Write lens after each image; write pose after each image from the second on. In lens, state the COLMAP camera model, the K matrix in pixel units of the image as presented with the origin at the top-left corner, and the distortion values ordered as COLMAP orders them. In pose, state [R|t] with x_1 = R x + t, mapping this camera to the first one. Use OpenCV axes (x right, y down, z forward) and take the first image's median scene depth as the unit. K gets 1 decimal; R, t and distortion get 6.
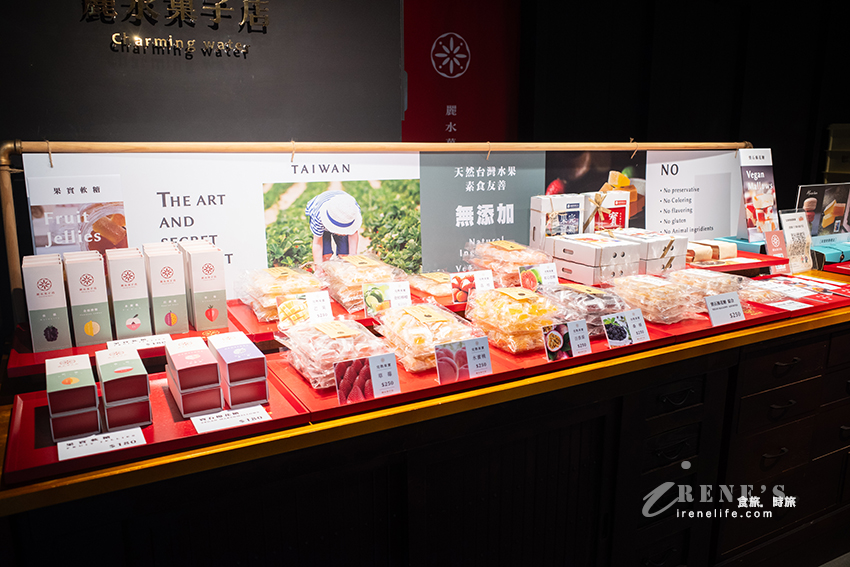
lens RADIAL K [[684.6, 0, 421.0], [0, 684.6, 287.9], [0, 0, 1]] dist [-0.062482, 0.071297]
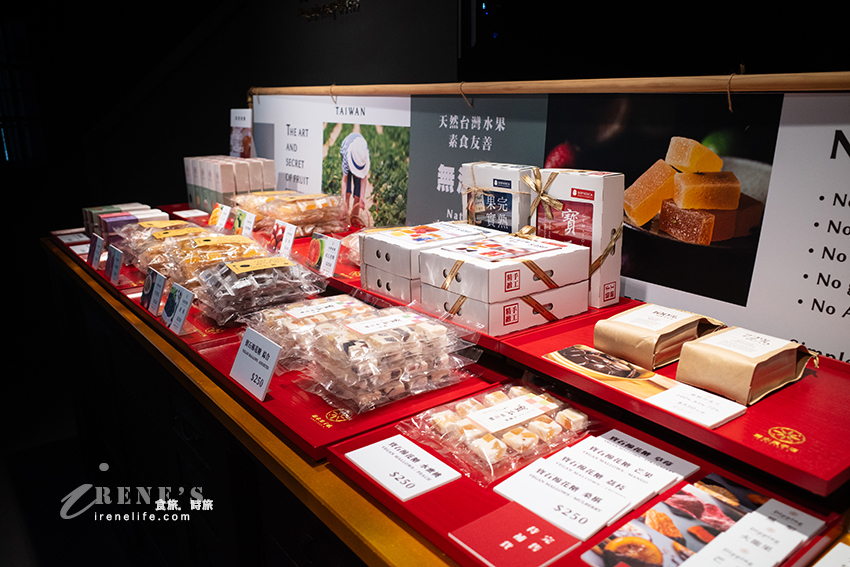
lens RADIAL K [[684.6, 0, 421.0], [0, 684.6, 287.9], [0, 0, 1]] dist [-0.062482, 0.071297]
pose [[0.132576, 0.261767, -0.955982, 0.837927], [-0.212096, 0.949647, 0.230619, -0.160175], [0.968214, 0.172185, 0.181421, 0.850166]]
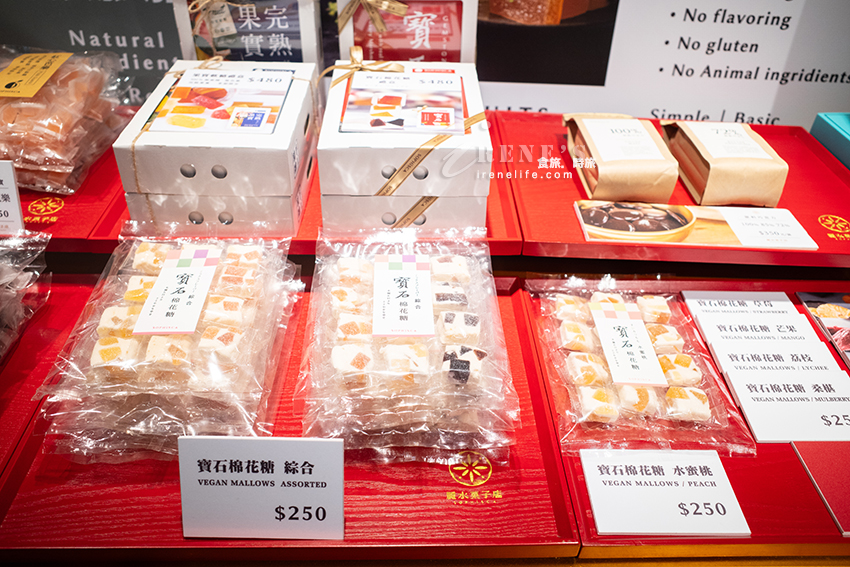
lens RADIAL K [[684.6, 0, 421.0], [0, 684.6, 287.9], [0, 0, 1]] dist [-0.062482, 0.071297]
pose [[0.881223, 0.314601, -0.352806, 0.488331], [-0.132940, 0.881180, 0.453706, -0.155516], [0.453622, -0.352914, 0.818339, 0.684752]]
